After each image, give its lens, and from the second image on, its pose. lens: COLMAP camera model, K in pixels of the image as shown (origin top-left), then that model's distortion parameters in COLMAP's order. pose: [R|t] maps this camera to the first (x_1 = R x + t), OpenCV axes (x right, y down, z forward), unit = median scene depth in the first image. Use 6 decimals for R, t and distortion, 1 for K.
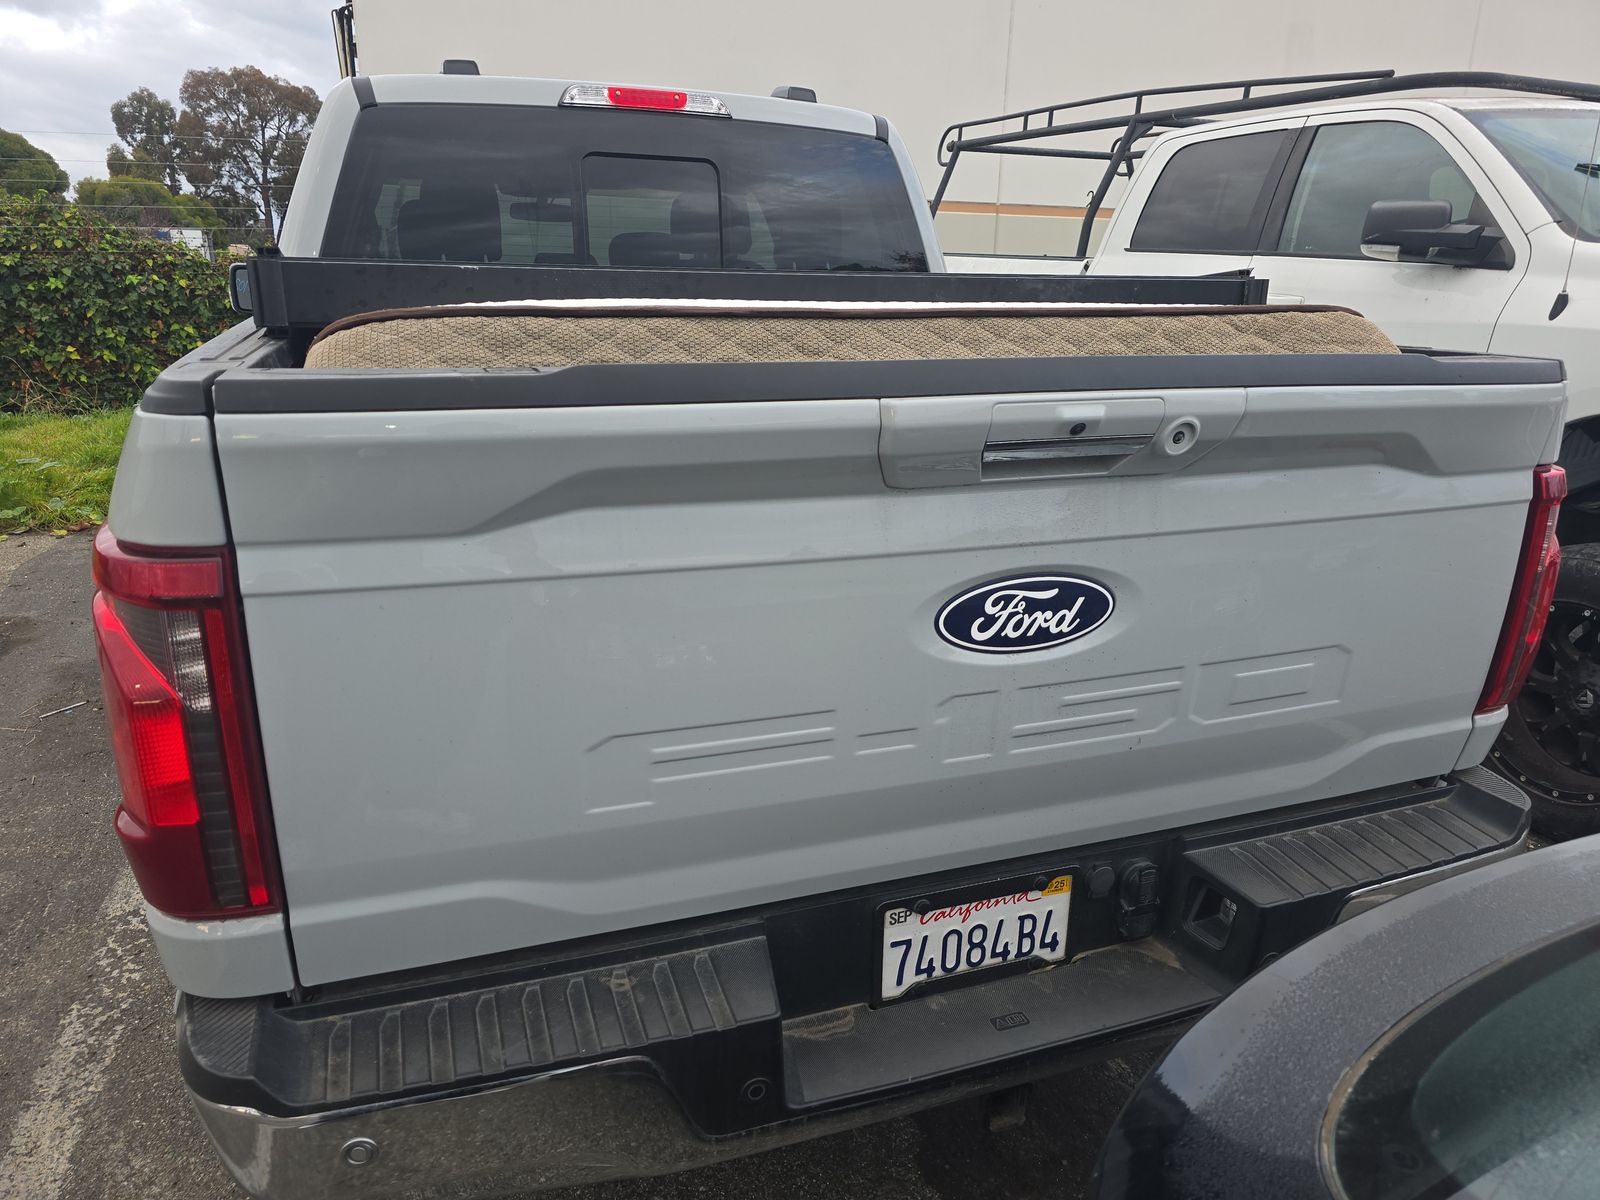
lens RADIAL K [[1073.2, 0, 805.9], [0, 1073.2, 601.2], [0, 0, 1]] dist [0.045751, -0.041133]
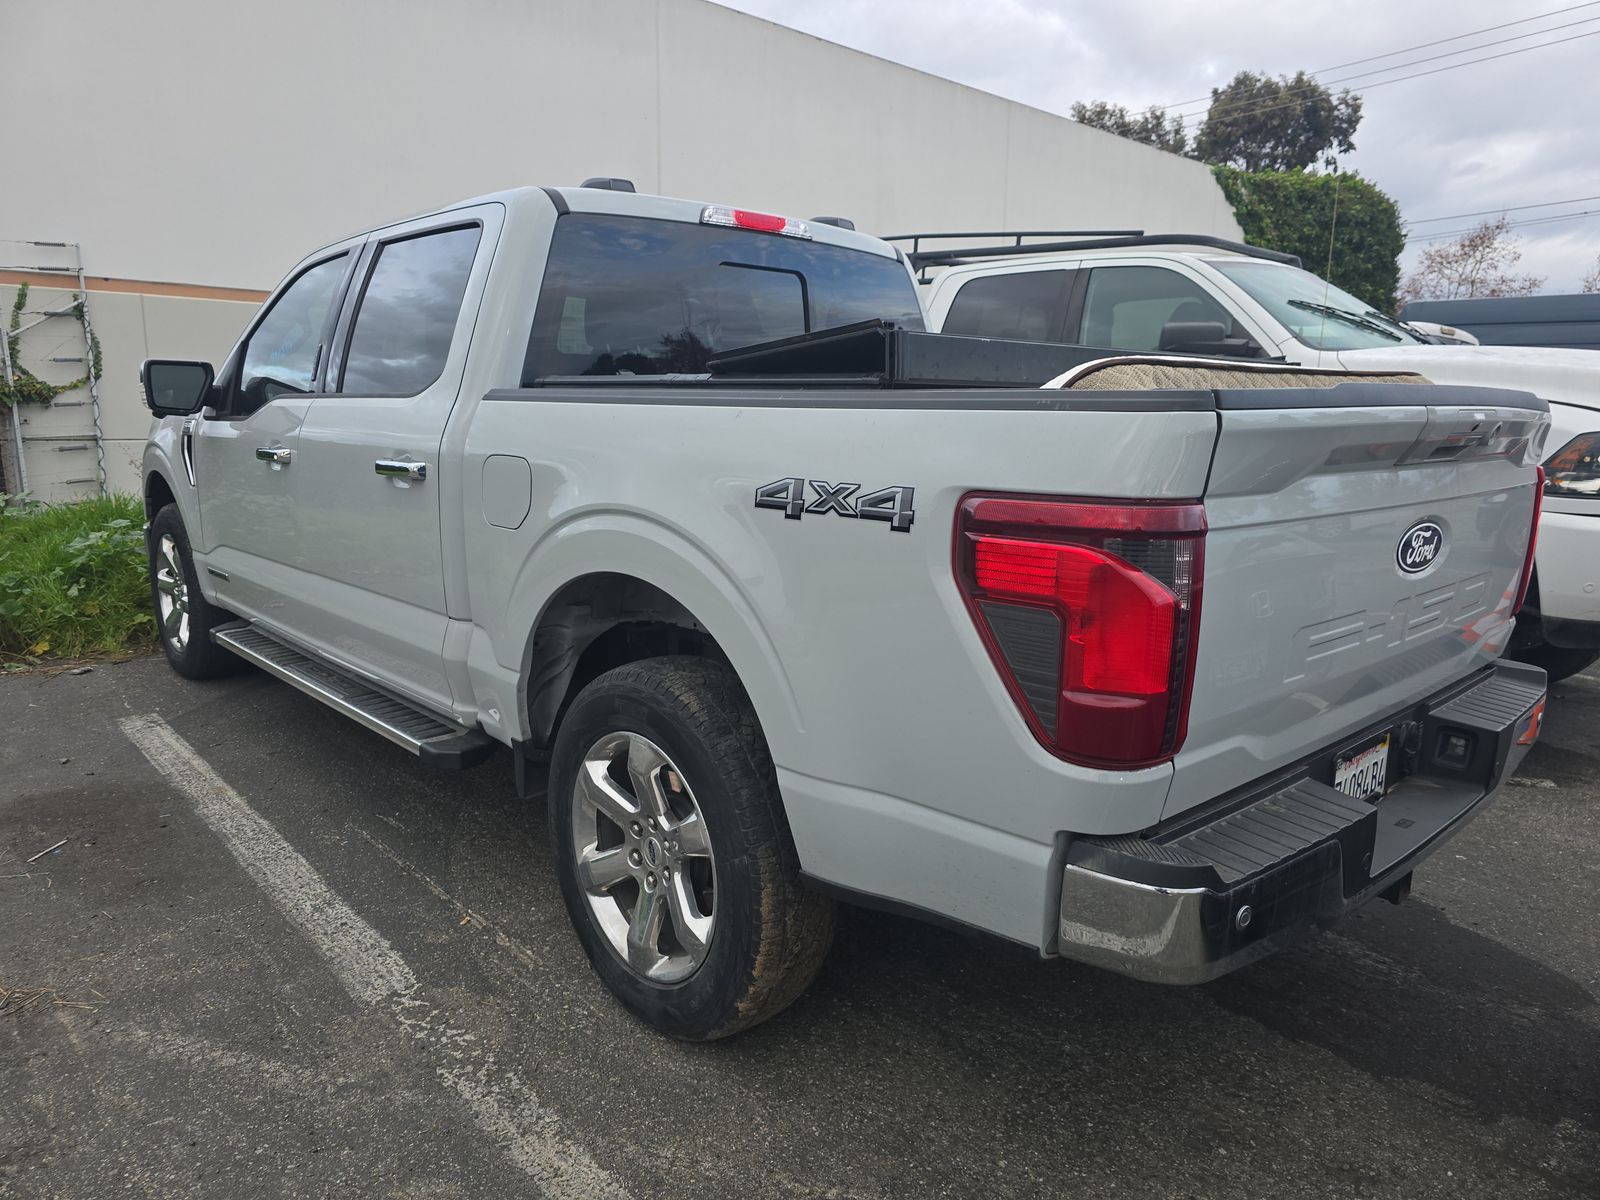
lens RADIAL K [[1073.2, 0, 805.9], [0, 1073.2, 601.2], [0, 0, 1]] dist [0.045751, -0.041133]
pose [[0.922964, -0.074023, 0.377701, -0.588276], [0.113122, 0.990160, -0.082375, 0.056658], [-0.367887, 0.118756, 0.922256, -0.069013]]
